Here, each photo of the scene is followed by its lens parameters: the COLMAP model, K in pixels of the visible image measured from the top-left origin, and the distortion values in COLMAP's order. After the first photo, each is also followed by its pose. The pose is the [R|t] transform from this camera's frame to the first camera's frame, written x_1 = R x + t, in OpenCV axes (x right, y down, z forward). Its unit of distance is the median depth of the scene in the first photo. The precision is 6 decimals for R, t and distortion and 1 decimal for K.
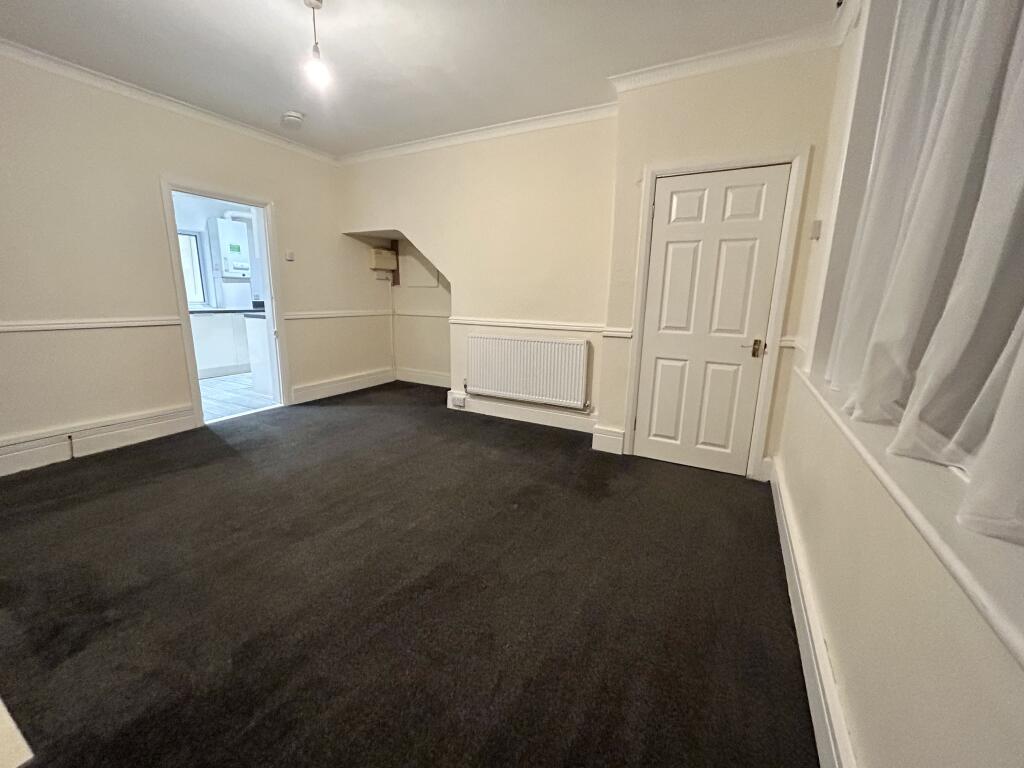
lens RADIAL K [[411.0, 0, 512.0], [0, 411.0, 384.0], [0, 0, 1]] dist [-0.000054, -0.000084]
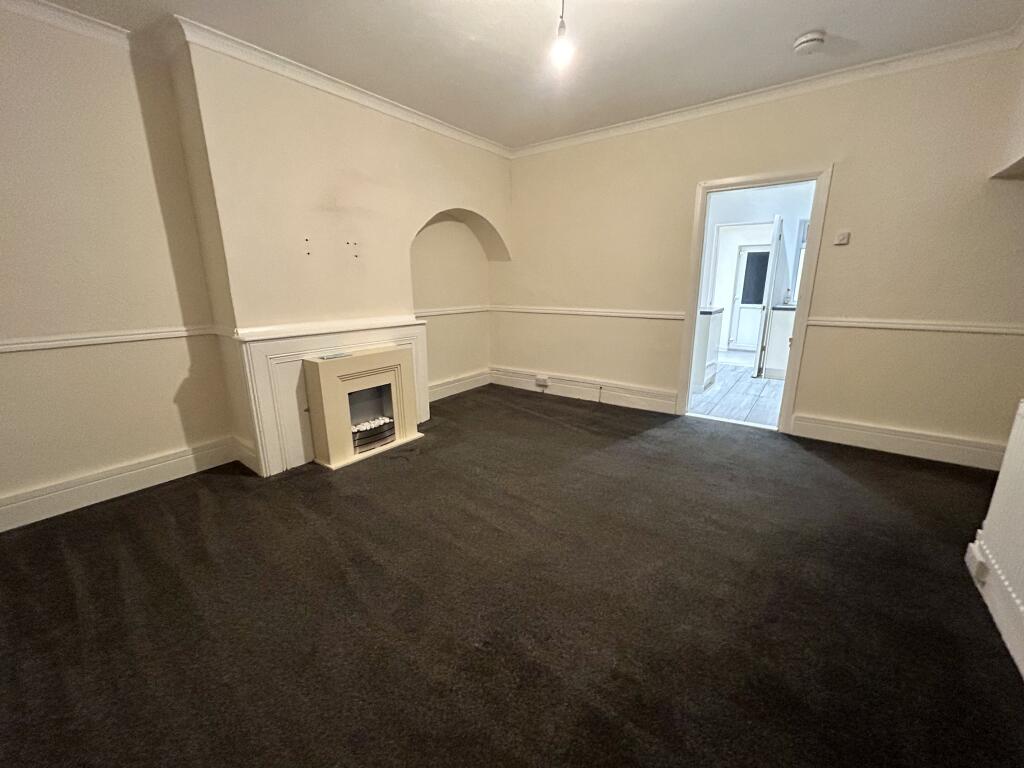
lens RADIAL K [[411.0, 0, 512.0], [0, 411.0, 384.0], [0, 0, 1]] dist [-0.000054, -0.000084]
pose [[-0.144554, 0.218742, -0.965016, 0.356998], [-0.205987, 0.947241, 0.245568, -0.160916], [0.967819, 0.234278, -0.091869, 0.718658]]
